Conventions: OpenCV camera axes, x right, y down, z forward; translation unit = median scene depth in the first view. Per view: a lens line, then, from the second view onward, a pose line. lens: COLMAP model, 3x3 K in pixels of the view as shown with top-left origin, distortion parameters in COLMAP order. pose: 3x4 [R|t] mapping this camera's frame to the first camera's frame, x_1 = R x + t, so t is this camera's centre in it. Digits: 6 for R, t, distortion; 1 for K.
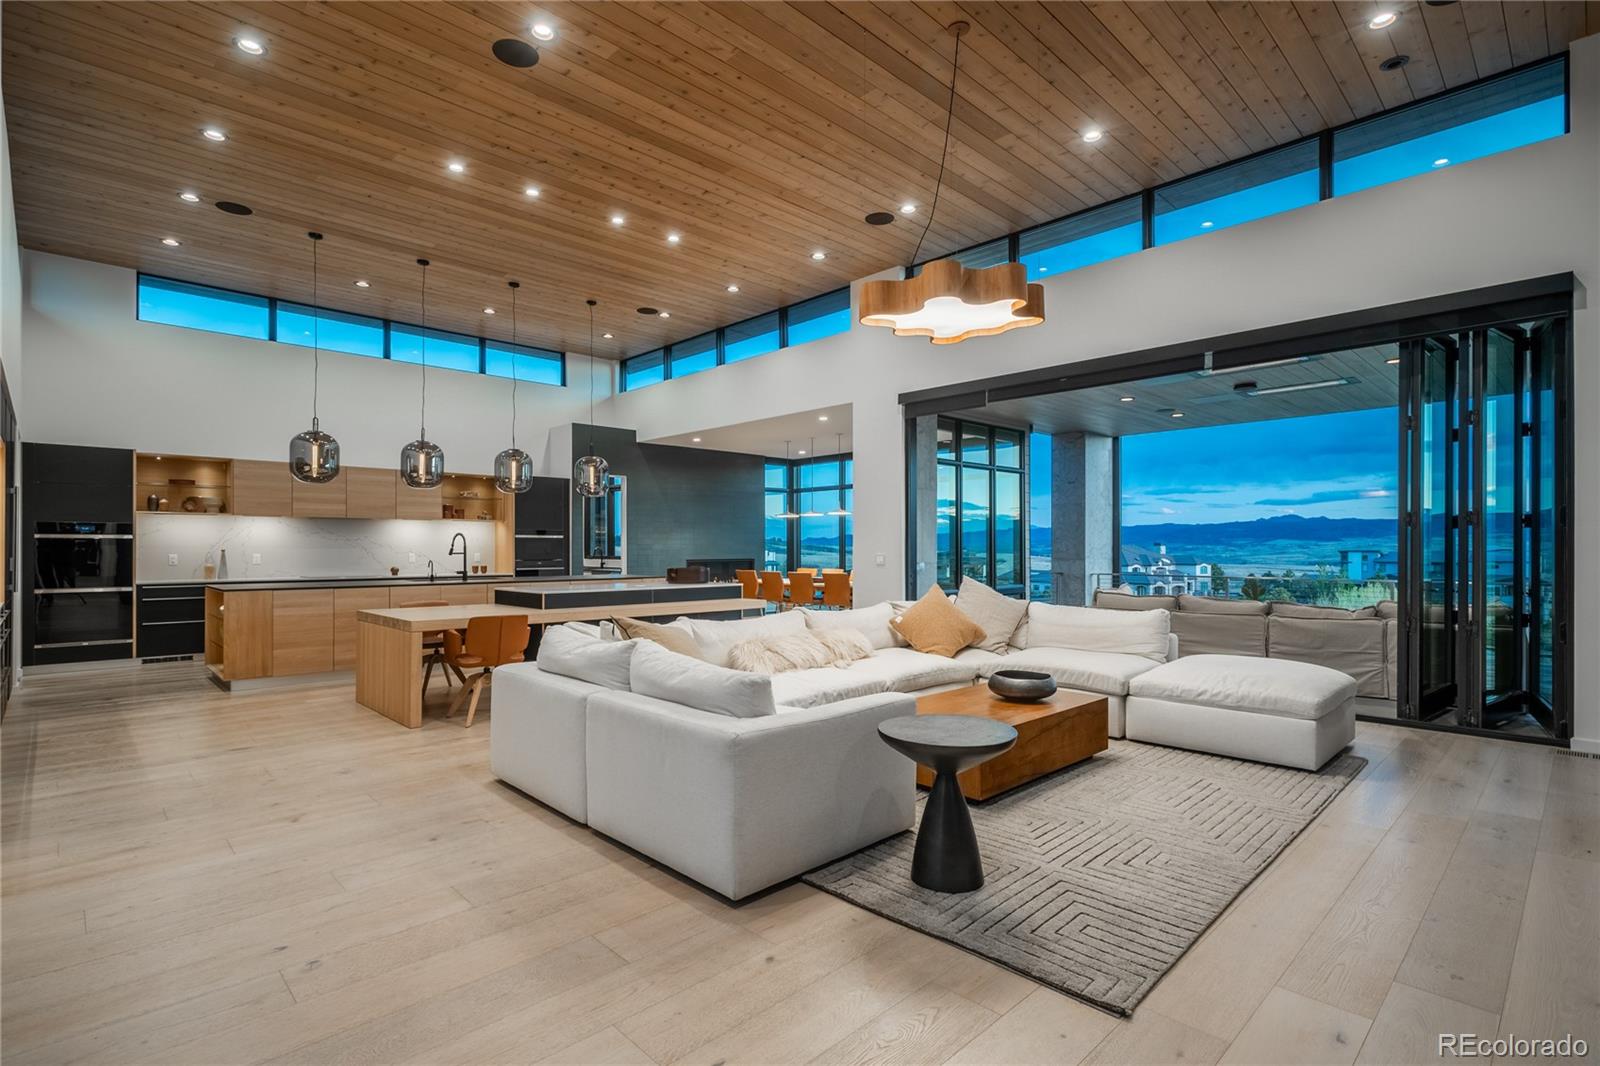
lens RADIAL K [[761.3, 0, 808.0], [0, 761.3, 546.2], [0, 0, 1]] dist [-0.001702, 0.002423]
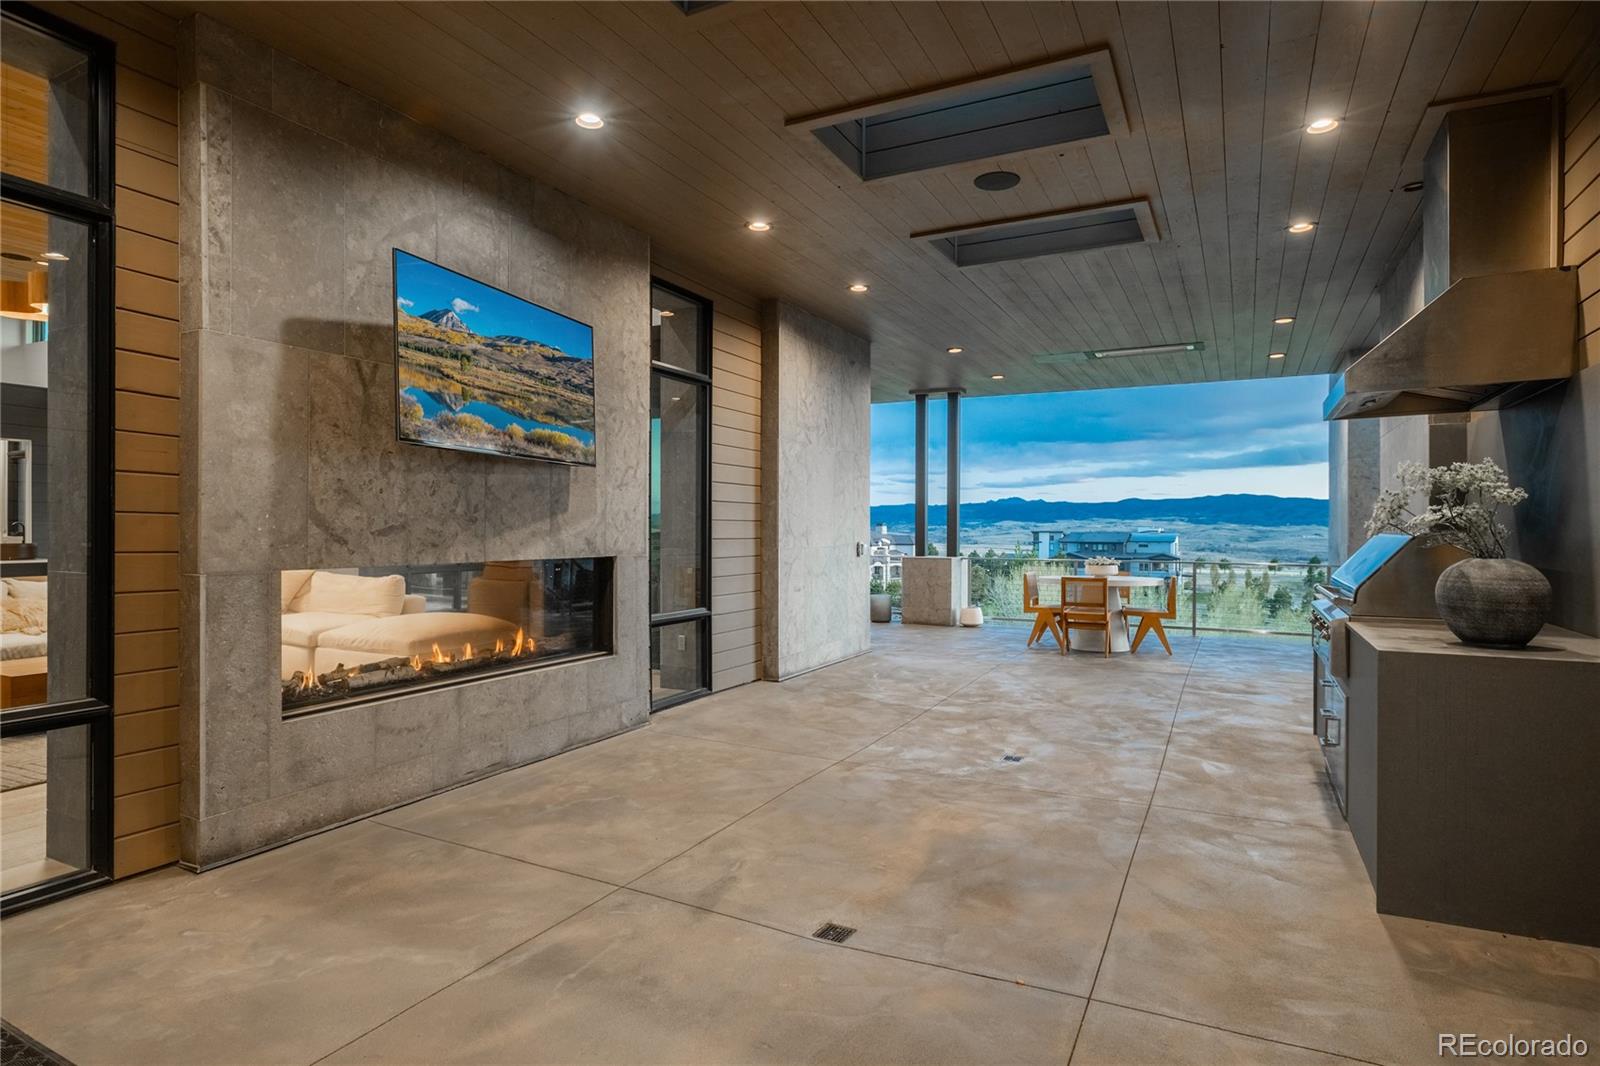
lens RADIAL K [[827.2, 0, 788.9], [0, 827.2, 534.8], [0, 0, 1]] dist [-0.015186, -0.000364]
pose [[0.948161, 0.000754, 0.317789, 0.355940], [-0.004277, 0.999937, 0.010388, 0.002986], [-0.317761, -0.011208, 0.948105, -0.219250]]
